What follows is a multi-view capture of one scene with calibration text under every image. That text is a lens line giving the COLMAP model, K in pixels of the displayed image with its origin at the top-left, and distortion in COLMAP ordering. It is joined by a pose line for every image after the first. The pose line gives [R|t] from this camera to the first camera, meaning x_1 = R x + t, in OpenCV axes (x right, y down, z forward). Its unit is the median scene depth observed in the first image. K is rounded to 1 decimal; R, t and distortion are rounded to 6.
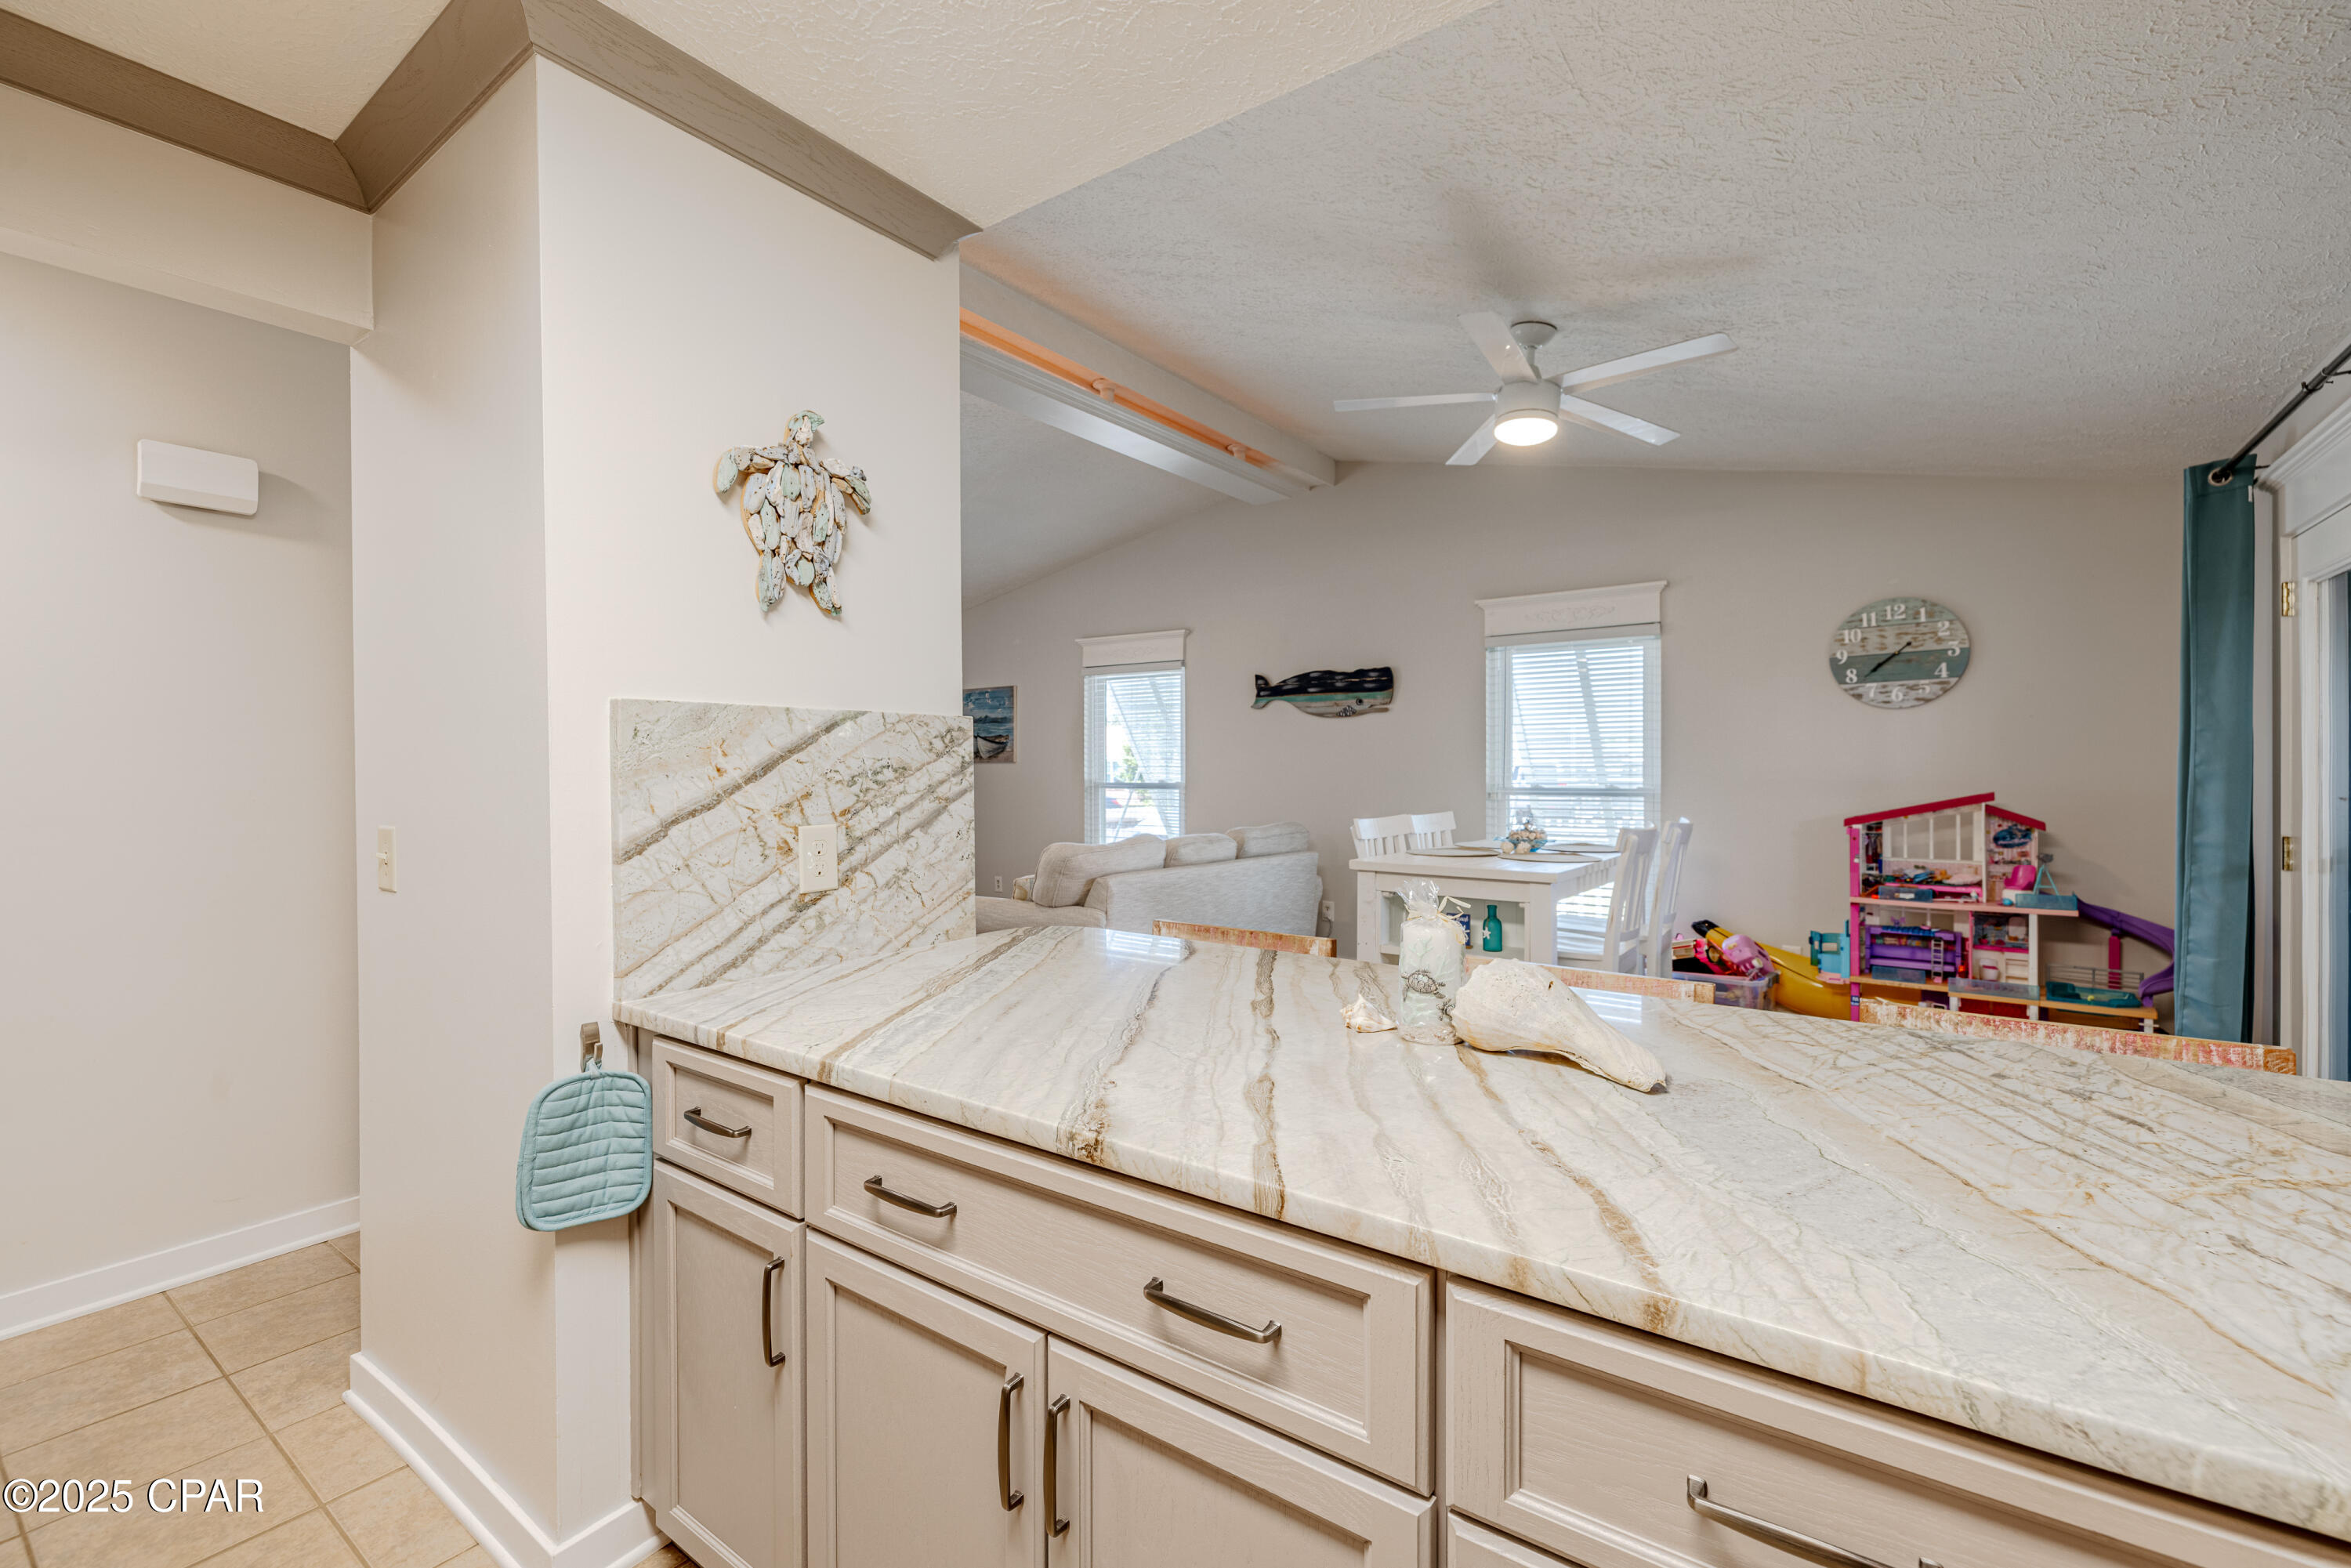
lens RADIAL K [[1007.1, 0, 1176.6], [0, 1007.1, 776.7], [0, 0, 1]] dist [0.000066, -0.000077]
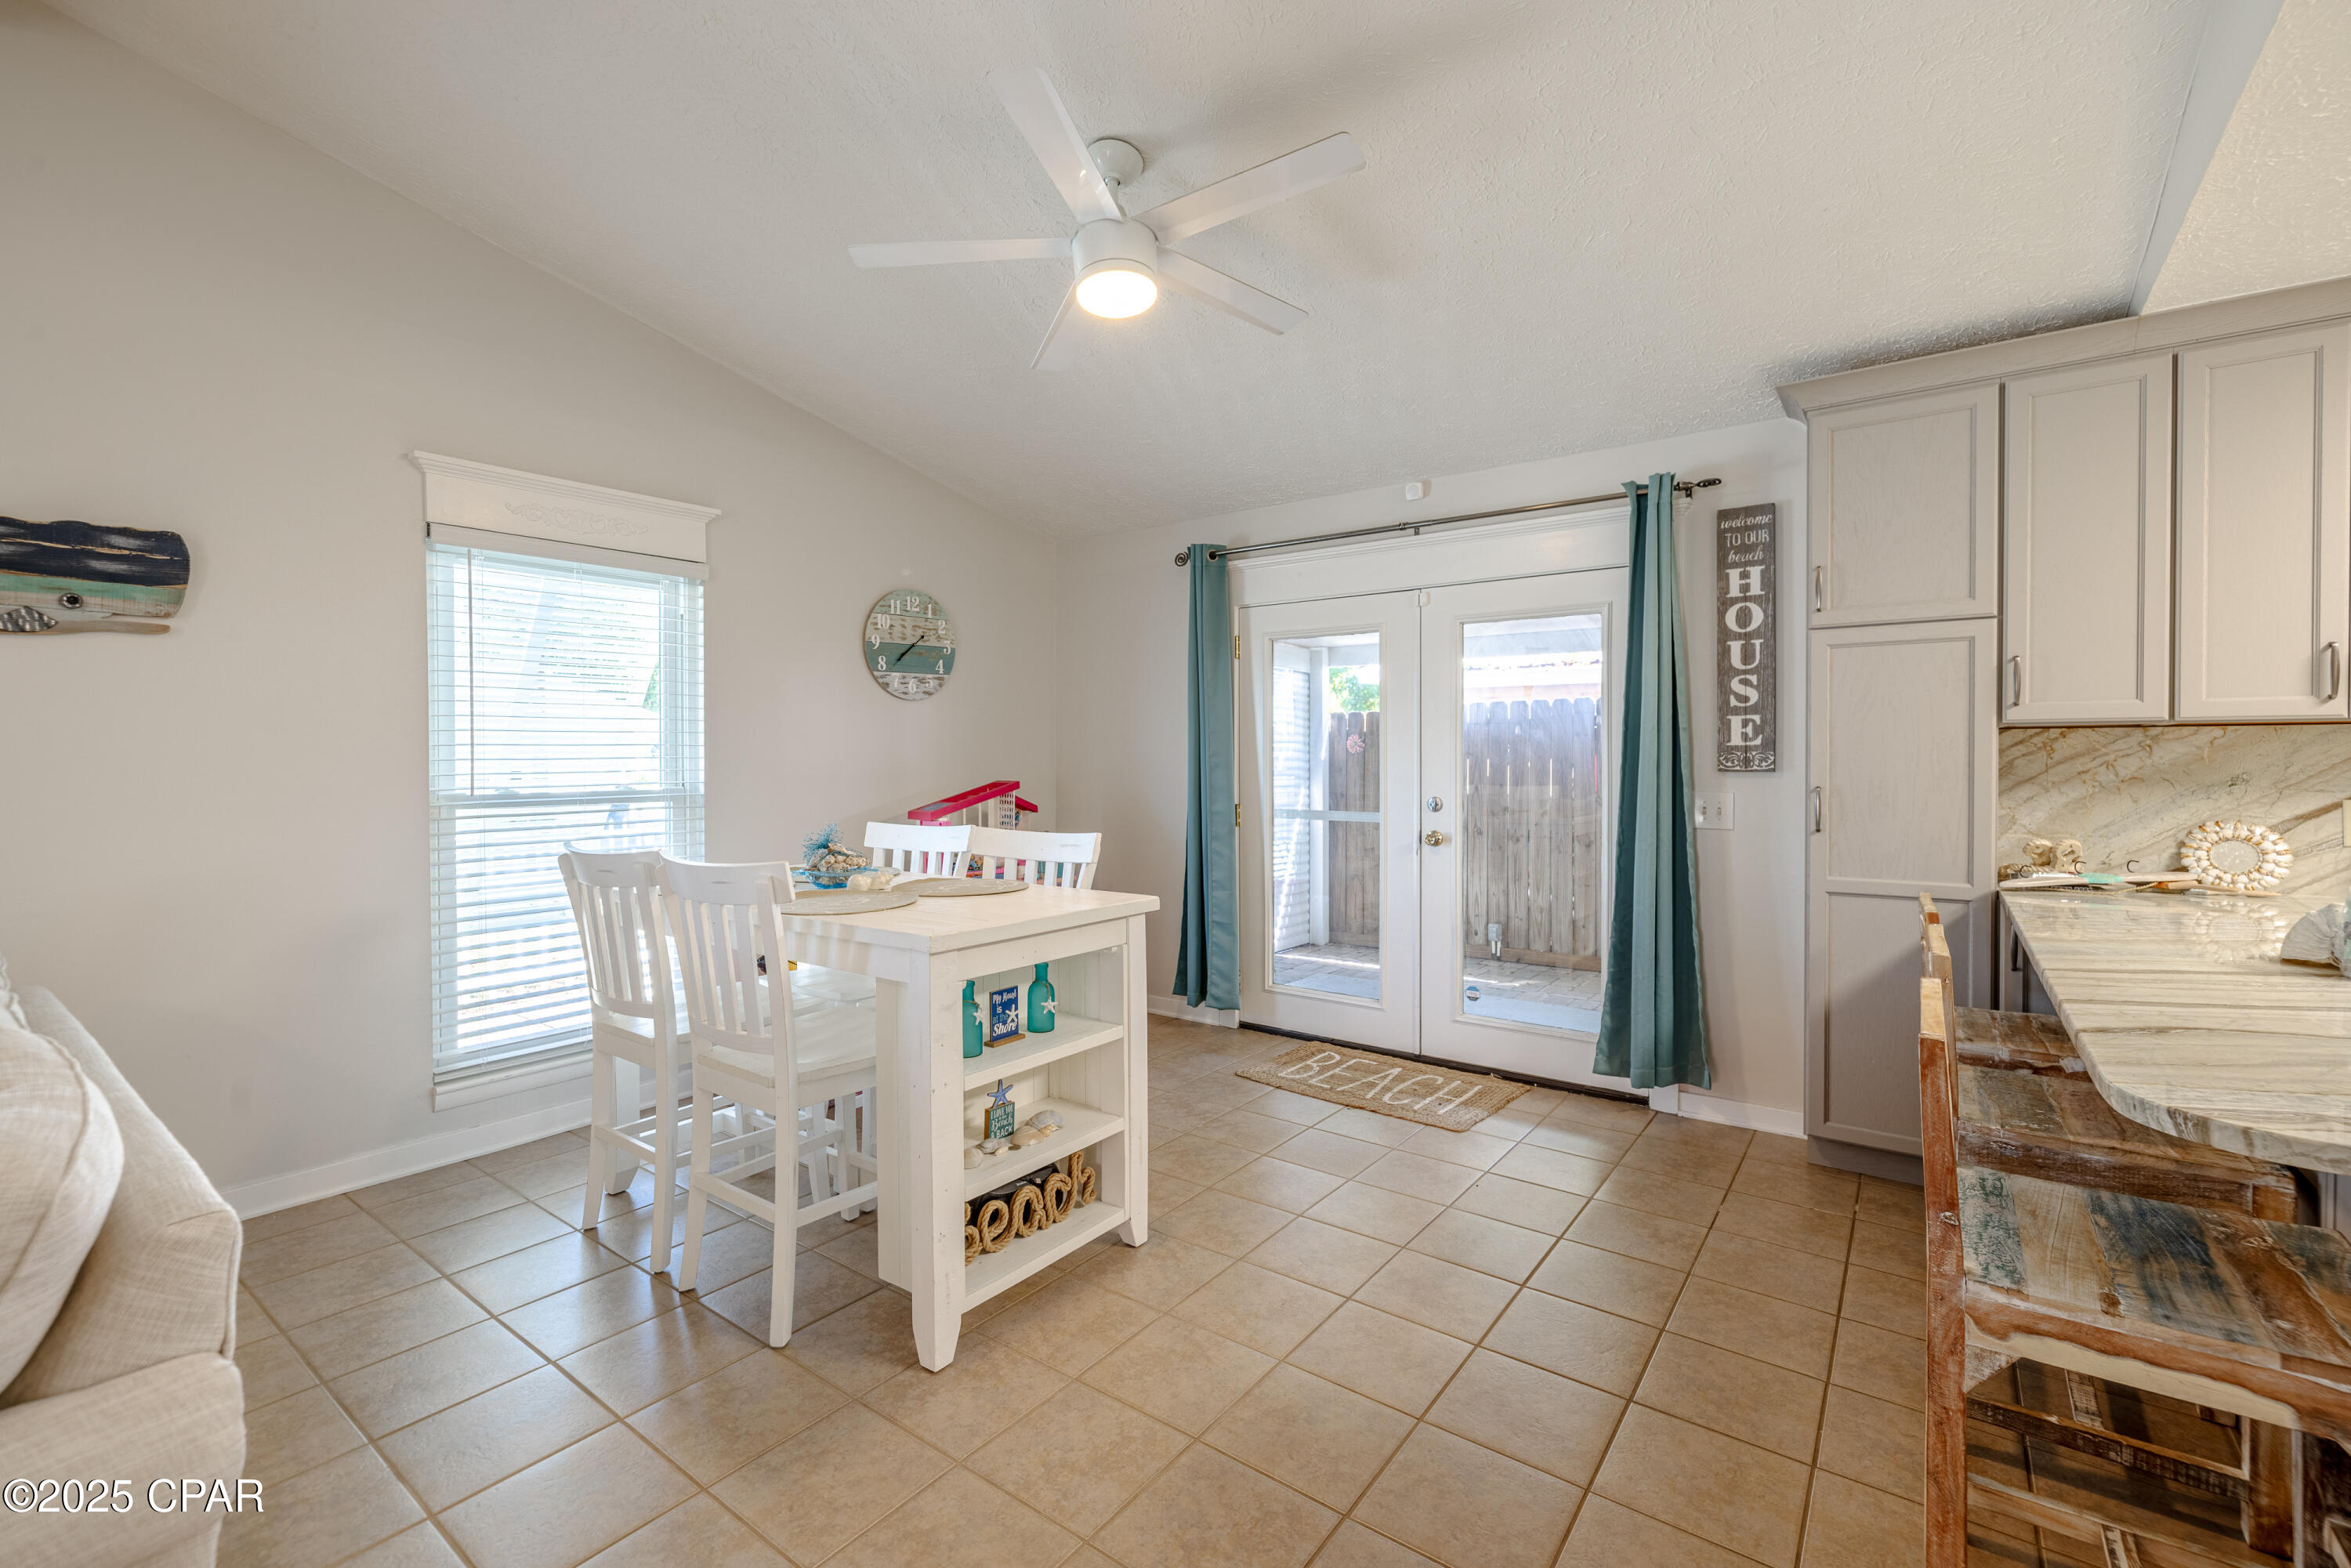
lens RADIAL K [[1007.1, 0, 1182.9], [0, 1007.1, 772.4], [0, 0, 1]] dist [0.000066, -0.000077]
pose [[0.014692, -0.013307, 0.999804, -0.223752], [0.016083, 0.999785, 0.013071, -0.003076], [-0.999763, 0.015888, 0.014902, 0.551219]]
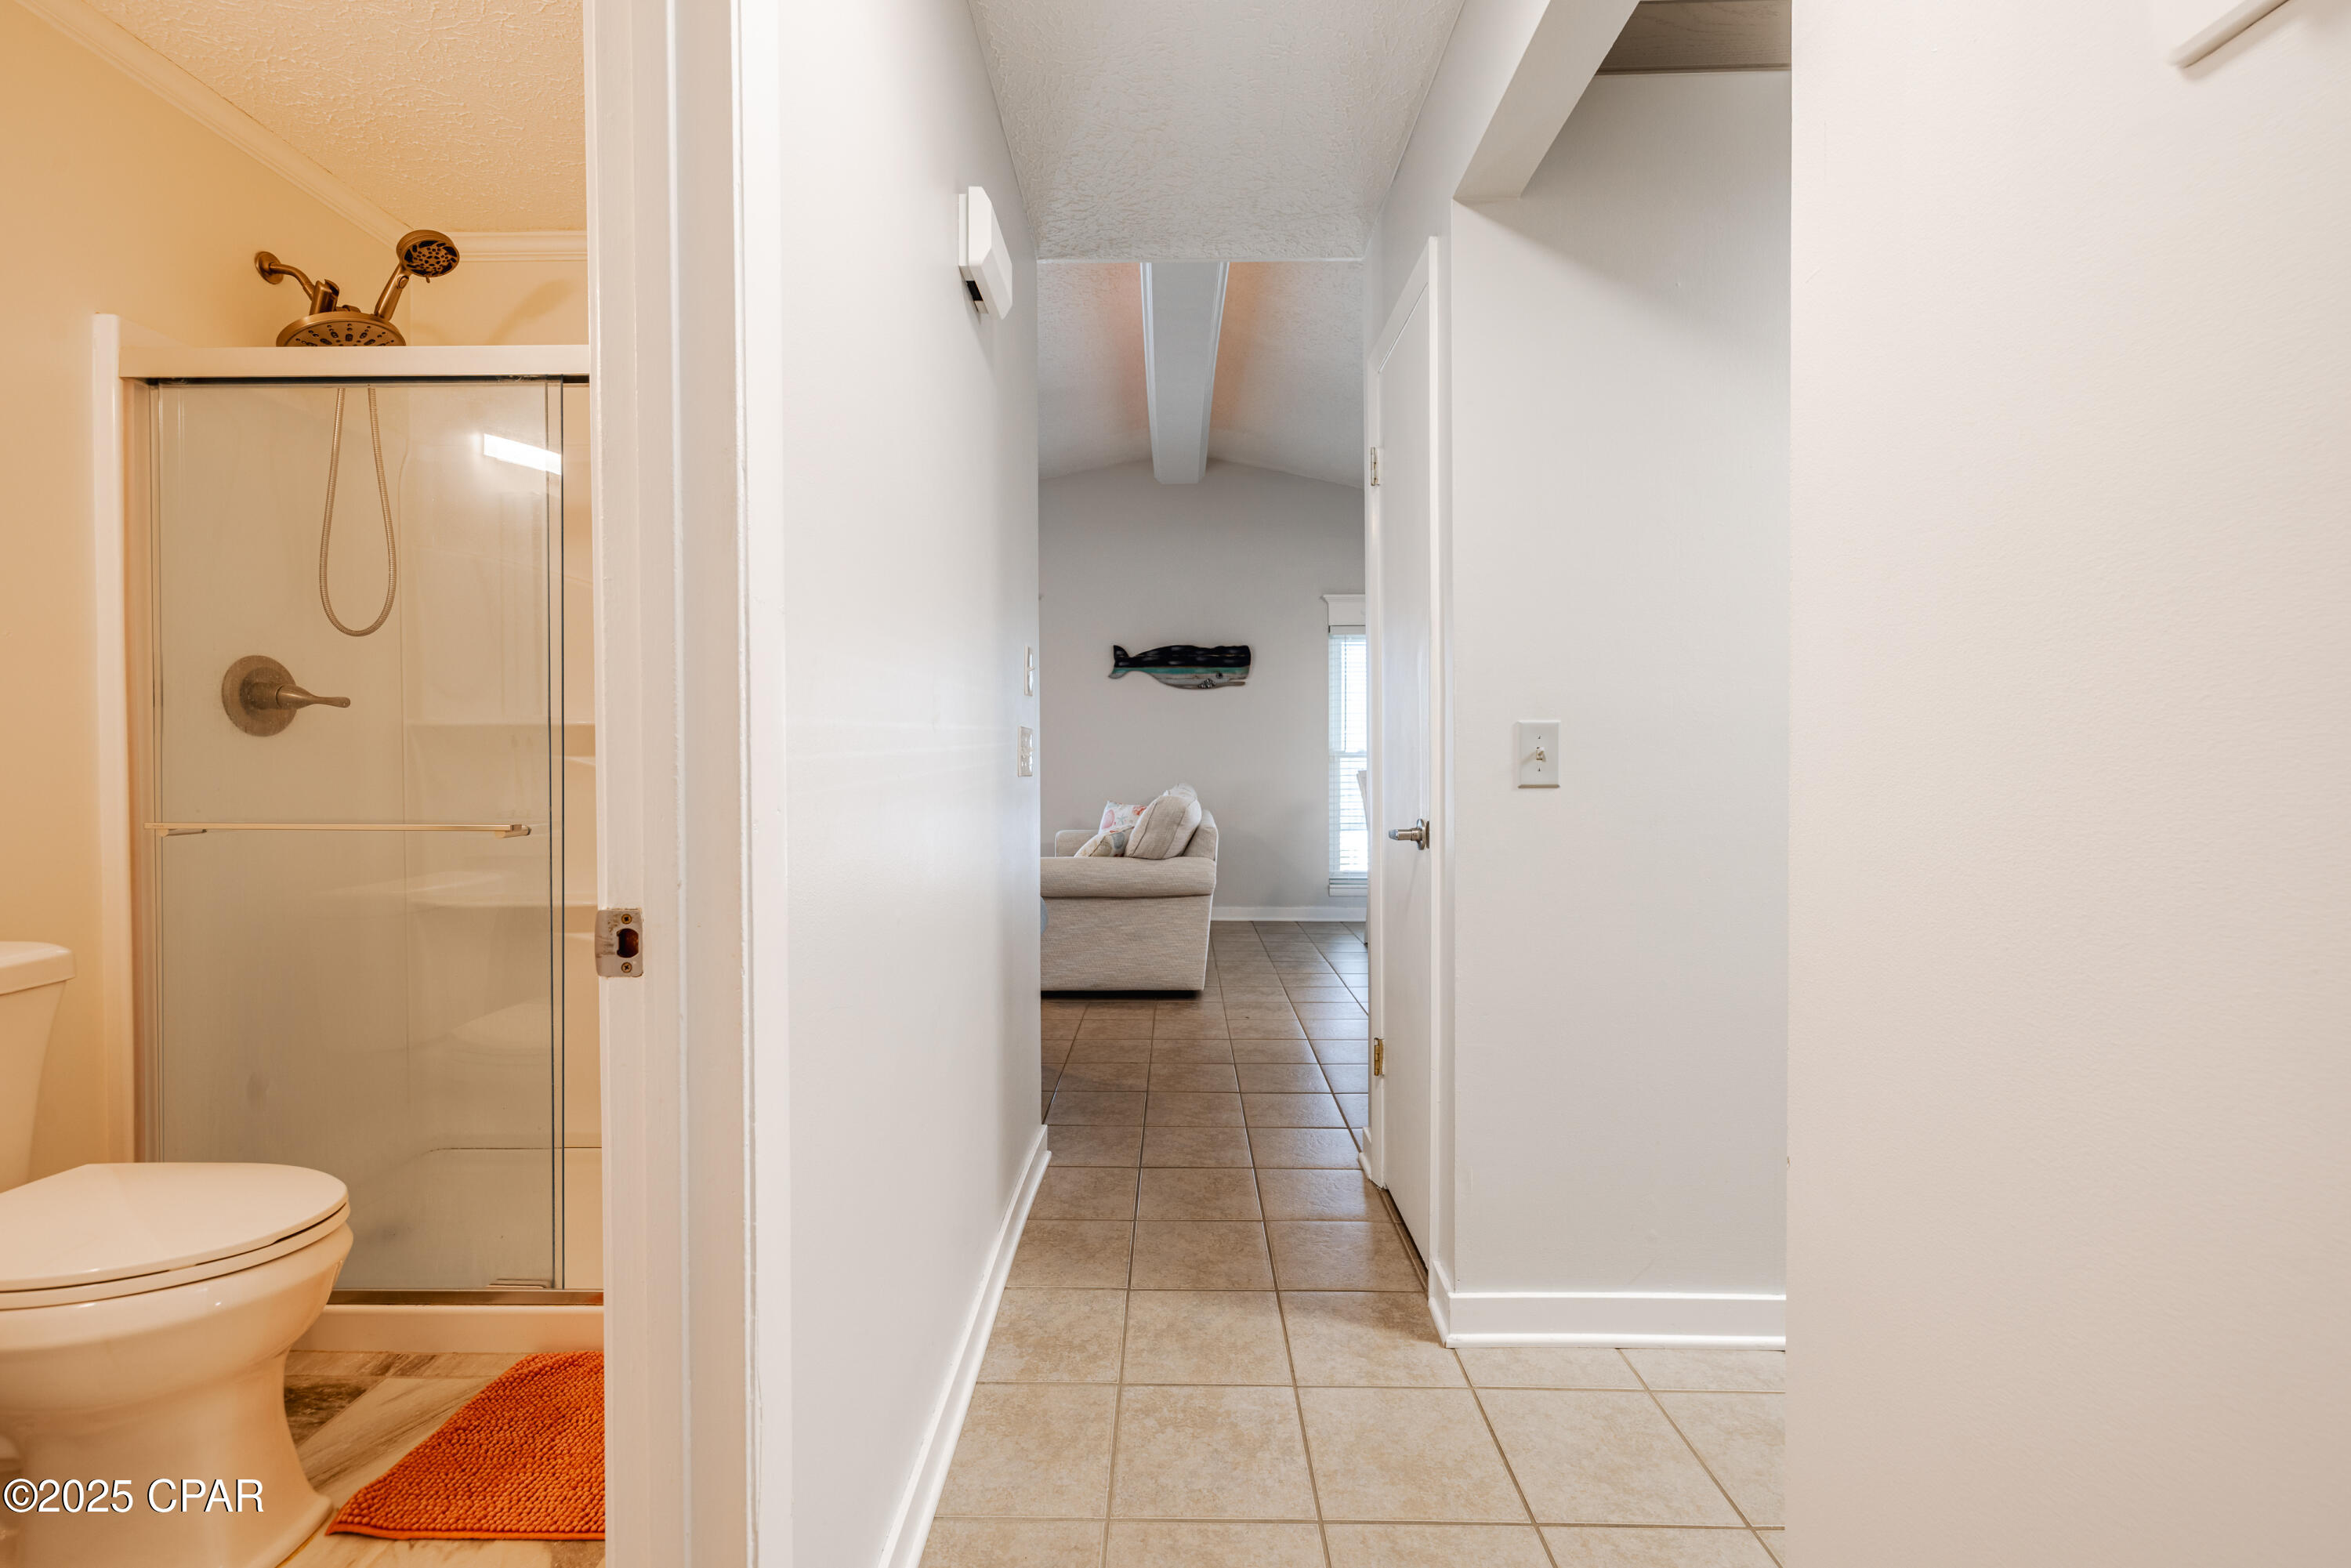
lens RADIAL K [[1007.1, 0, 1179.3], [0, 1007.1, 770.4], [0, 0, 1]] dist [0.000066, -0.000077]
pose [[0.809286, -0.006455, 0.587380, -0.510675], [0.010247, 0.999943, -0.003129, 0.033281], [-0.587326, 0.008551, 0.809306, 0.133198]]
